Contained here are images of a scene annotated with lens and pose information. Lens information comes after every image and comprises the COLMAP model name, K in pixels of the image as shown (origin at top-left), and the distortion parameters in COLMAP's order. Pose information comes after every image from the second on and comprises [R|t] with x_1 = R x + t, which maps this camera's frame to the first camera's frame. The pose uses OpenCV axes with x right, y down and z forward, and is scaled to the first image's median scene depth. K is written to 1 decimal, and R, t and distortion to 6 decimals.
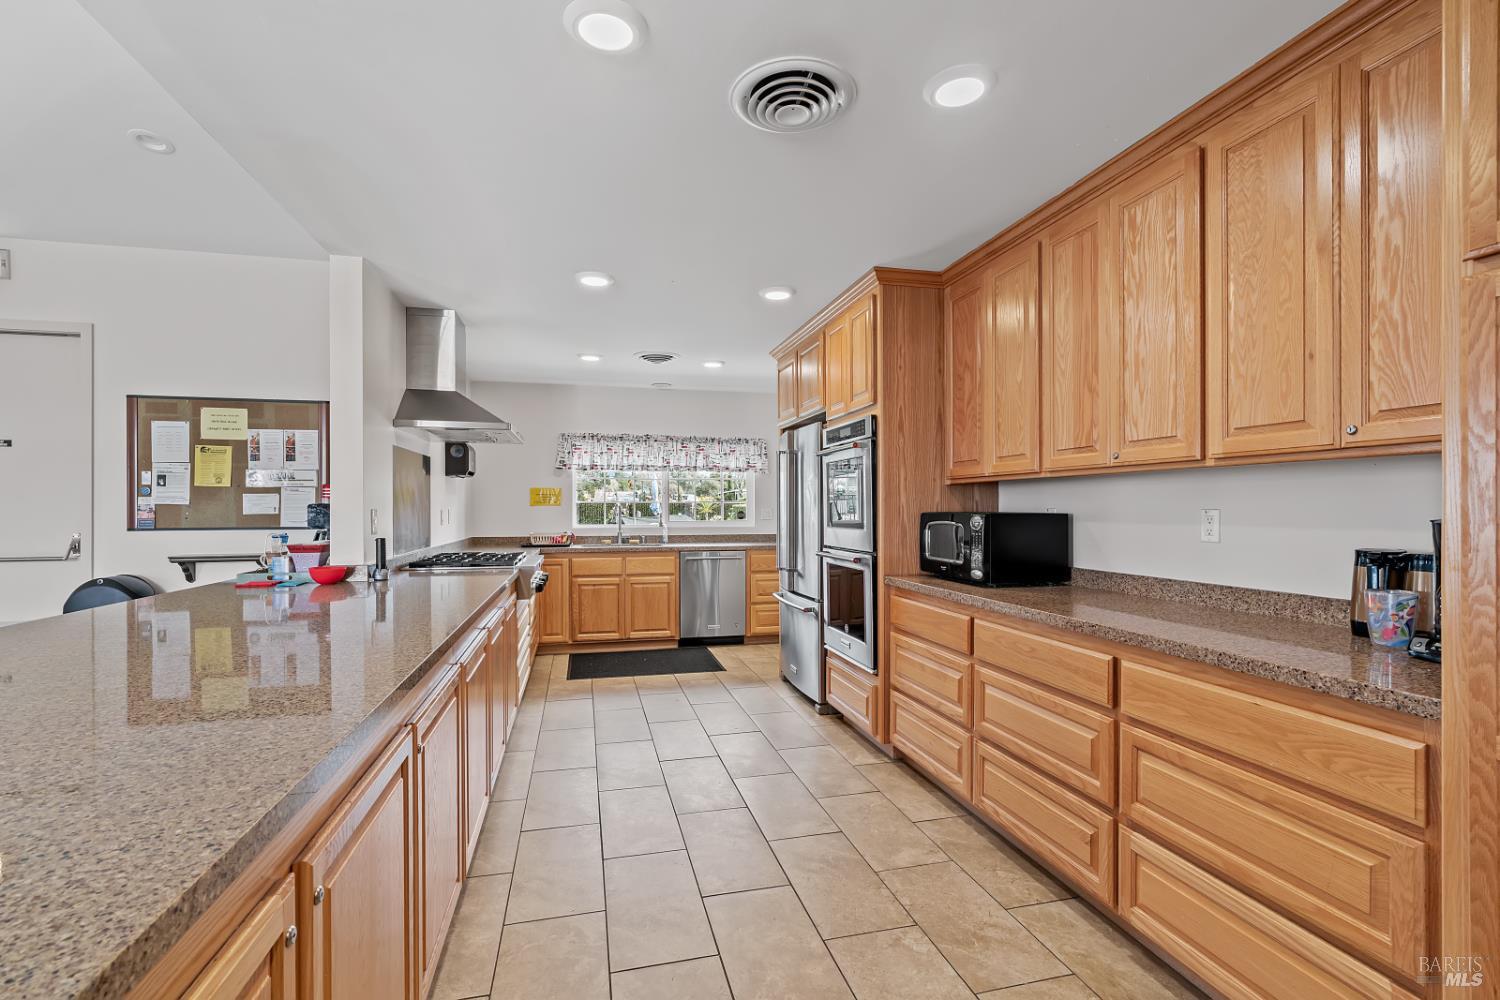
lens RADIAL K [[680.9, 0, 749.1], [0, 680.9, 509.4], [0, 0, 1]] dist [-0.000780, -0.000084]
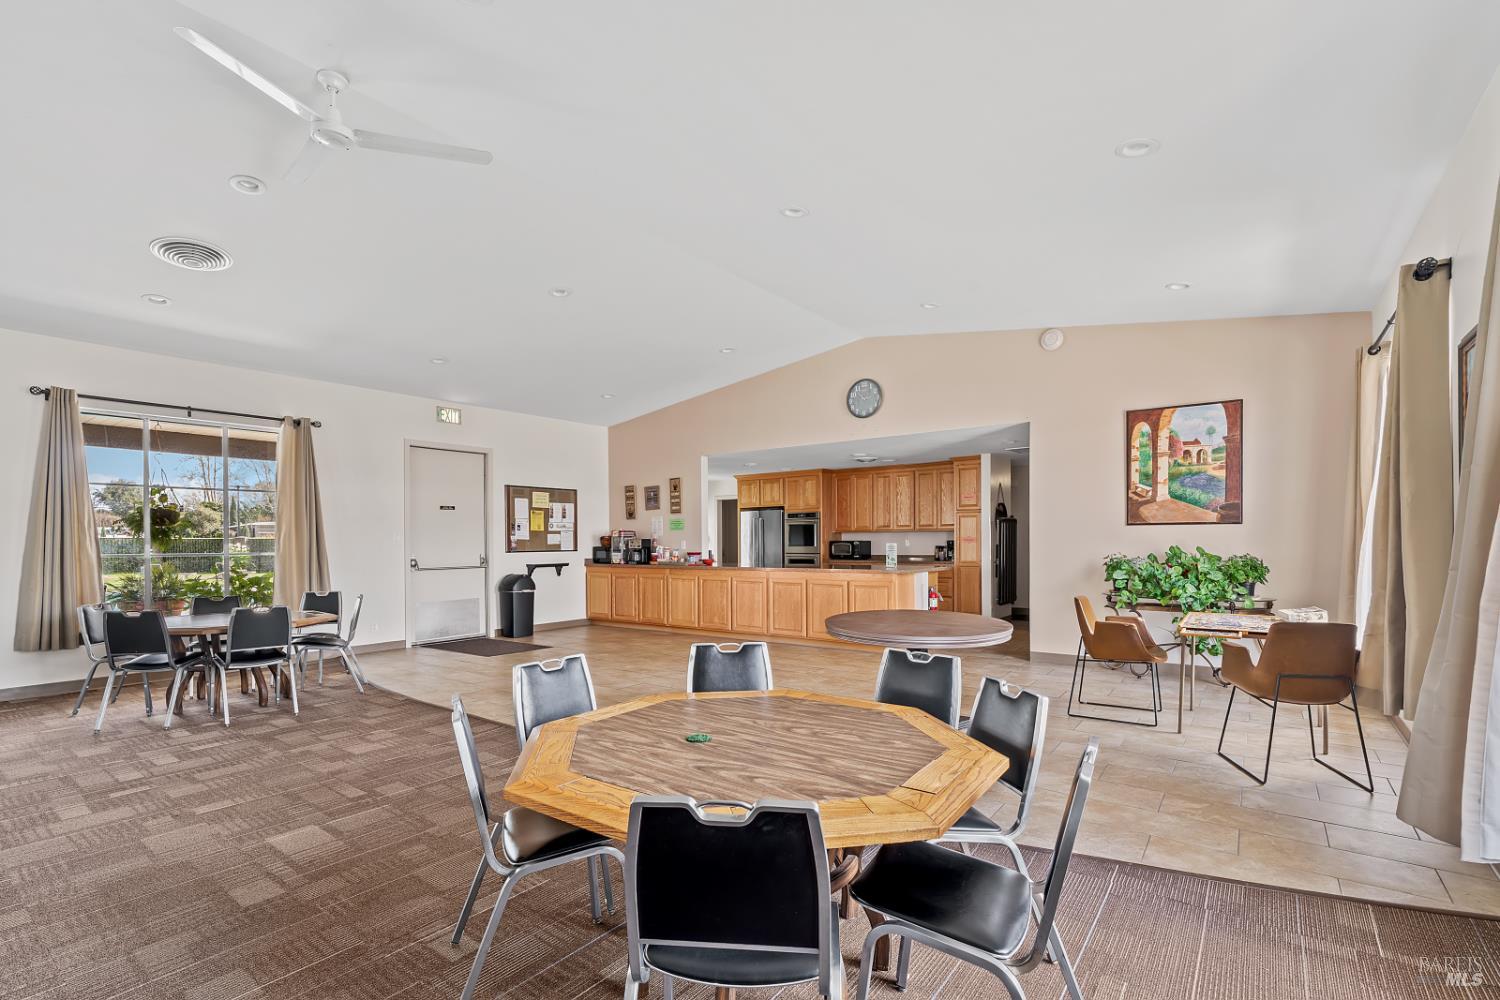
lens RADIAL K [[693.1, 0, 749.5], [0, 693.1, 545.4], [0, 0, 1]] dist [-0.000356, -0.000045]
pose [[0.769048, -0.008989, 0.639128, -1.635404], [0.008627, 0.999956, 0.003684, 0.008479], [-0.639133, 0.002681, 0.769092, -1.010182]]
